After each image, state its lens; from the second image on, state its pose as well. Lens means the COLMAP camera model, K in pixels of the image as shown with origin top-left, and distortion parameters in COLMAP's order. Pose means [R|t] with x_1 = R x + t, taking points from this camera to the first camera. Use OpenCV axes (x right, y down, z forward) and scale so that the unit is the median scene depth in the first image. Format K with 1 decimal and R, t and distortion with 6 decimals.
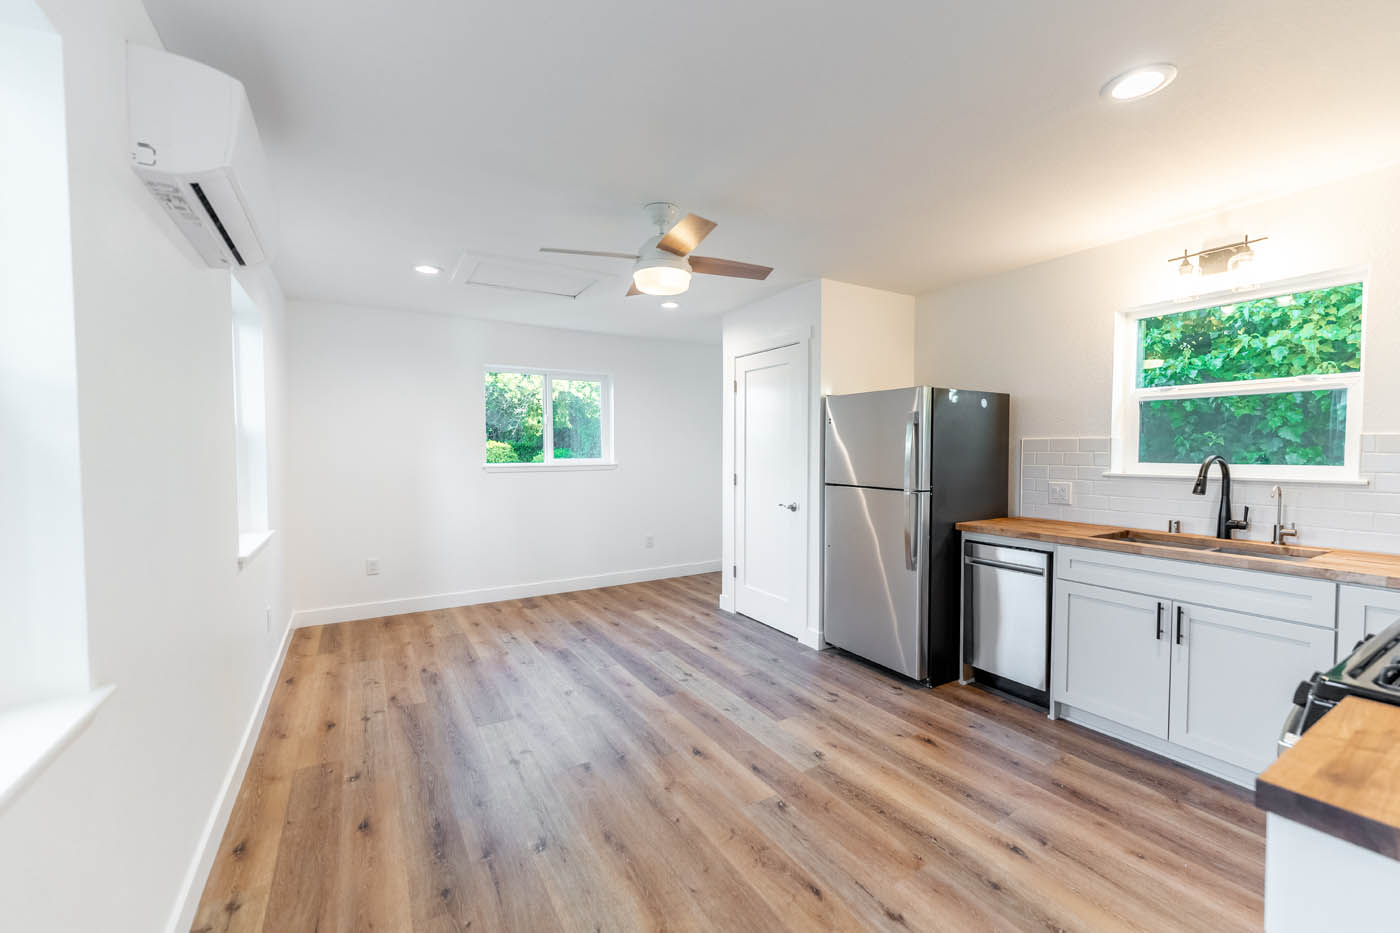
lens RADIAL K [[565.7, 0, 695.8], [0, 565.7, 467.7], [0, 0, 1]] dist [0.001913, 0.000145]
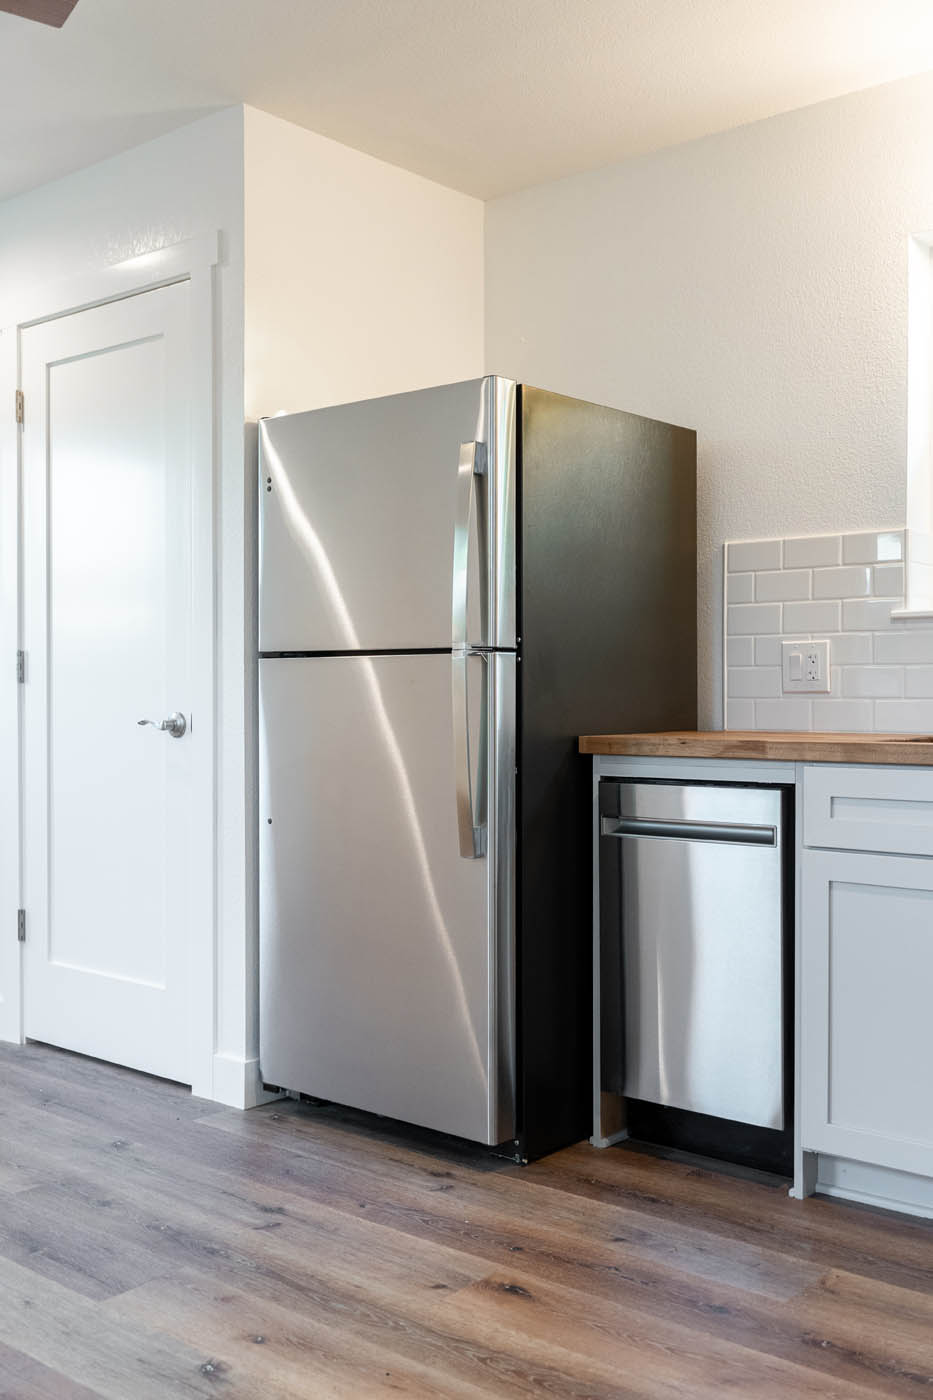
lens RADIAL K [[1394.4, 0, 462.8], [0, 1394.4, 697.8], [0, 0, 1]] dist [0.004242, -0.003607]
pose [[0.945459, -0.002179, 0.325733, 0.072332], [0.010928, 0.999627, -0.025033, 0.102805], [-0.325557, 0.027227, 0.945130, 0.116924]]
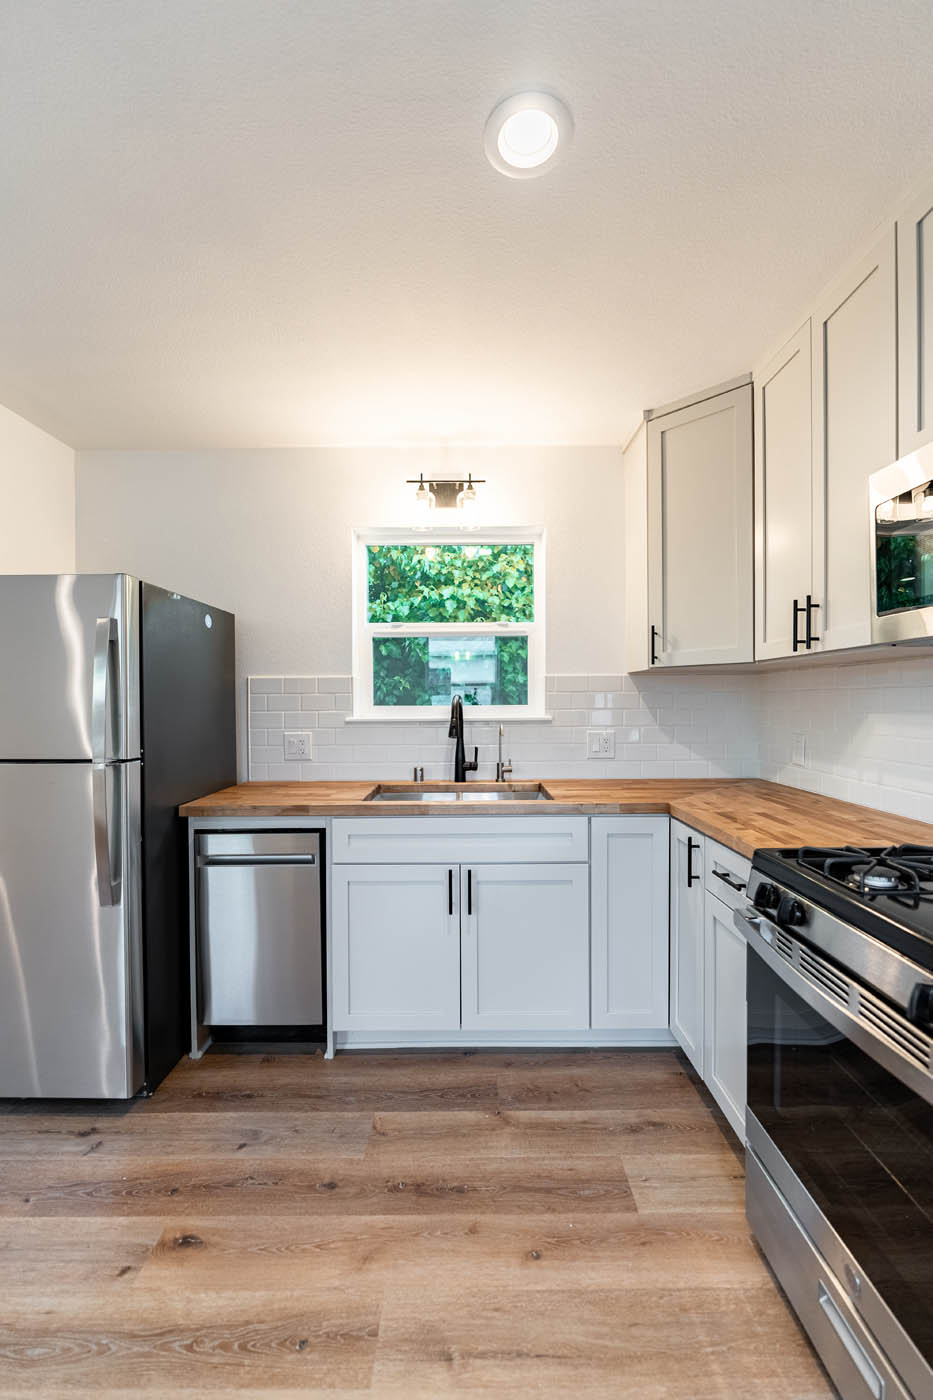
lens RADIAL K [[575.9, 0, 467.3], [0, 575.9, 705.5], [0, 0, 1]] dist [-0.006533, 0.000731]
pose [[0.514198, -0.010487, 0.857608, 0.086450], [0.034277, 0.999378, -0.008331, 0.003247], [-0.856986, 0.033680, 0.514237, 0.431806]]
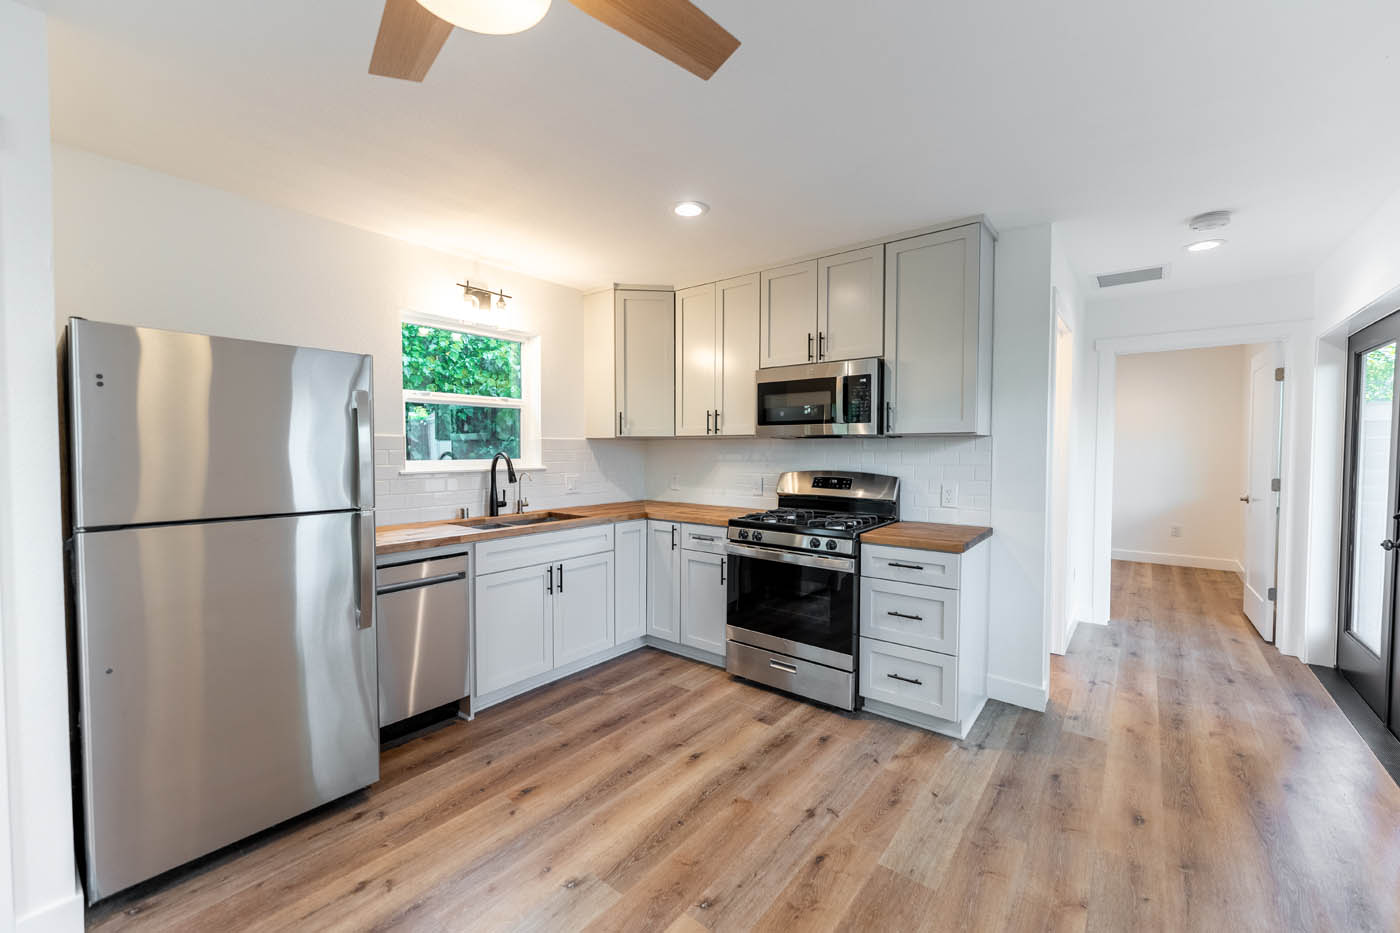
lens RADIAL K [[560.9, 0, 697.4], [0, 560.9, 467.2], [0, 0, 1]] dist [0.001175, 0.000029]
pose [[-0.351867, -0.030721, 0.935546, -0.396558], [0.028820, 0.998632, 0.043632, -0.027509], [-0.935606, 0.042315, -0.350500, 0.909346]]
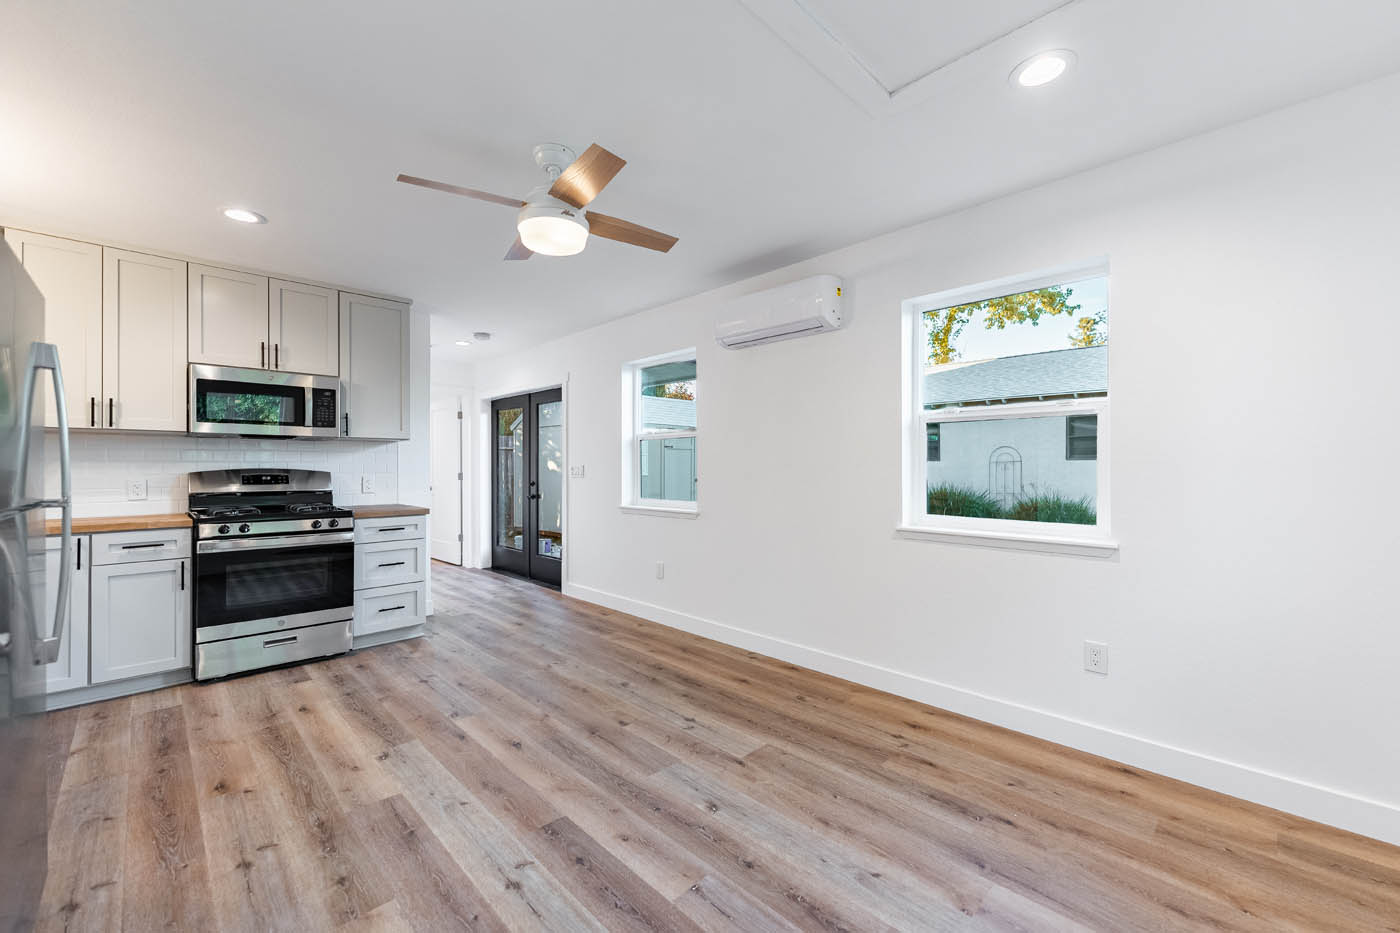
lens RADIAL K [[565.7, 0, 695.8], [0, 565.7, 467.7], [0, 0, 1]] dist [0.001913, 0.000145]
pose [[-0.972736, 0.003092, -0.231895, -0.061805], [-0.004477, 0.999474, 0.032107, -0.008624], [0.231872, 0.032270, -0.972211, 1.710721]]
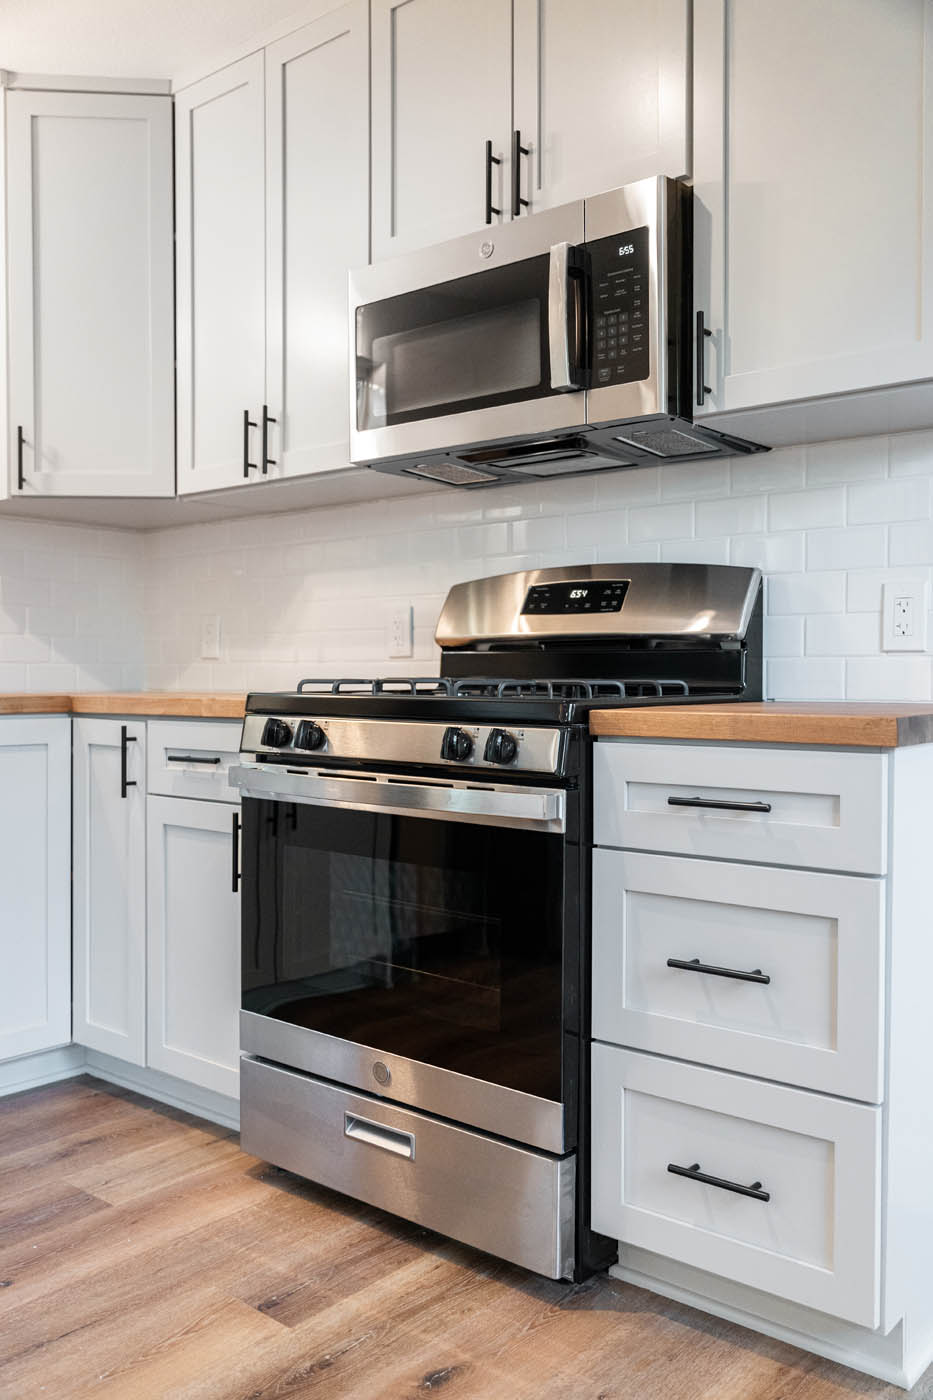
lens RADIAL K [[1191.5, 0, 467.4], [0, 1191.5, 706.2], [0, 0, 1]] dist [-0.002544, -0.003484]
pose [[-0.322846, -0.023281, 0.946165, -0.182803], [0.029192, 0.998977, 0.034542, 0.107612], [-0.946001, 0.038772, -0.321836, 0.589628]]
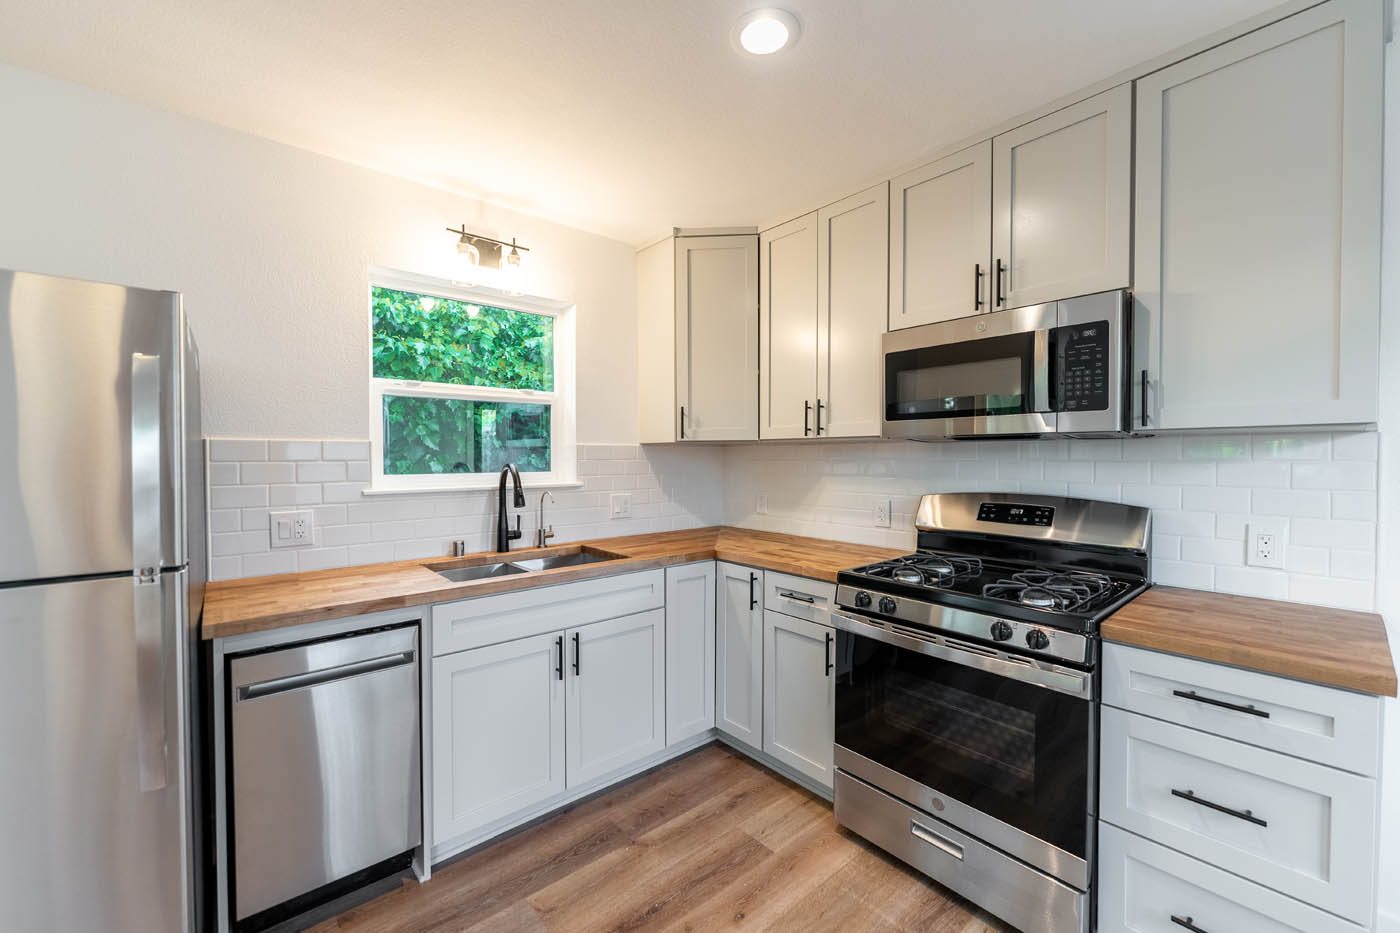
lens RADIAL K [[559.6, 0, 695.7], [0, 559.6, 467.3], [0, 0, 1]] dist [0.000786, -0.000390]
pose [[-0.166433, -0.018353, 0.985882, -0.034079], [0.033163, 0.999157, 0.024199, -0.024707], [-0.985495, 0.036722, -0.165684, 0.750177]]
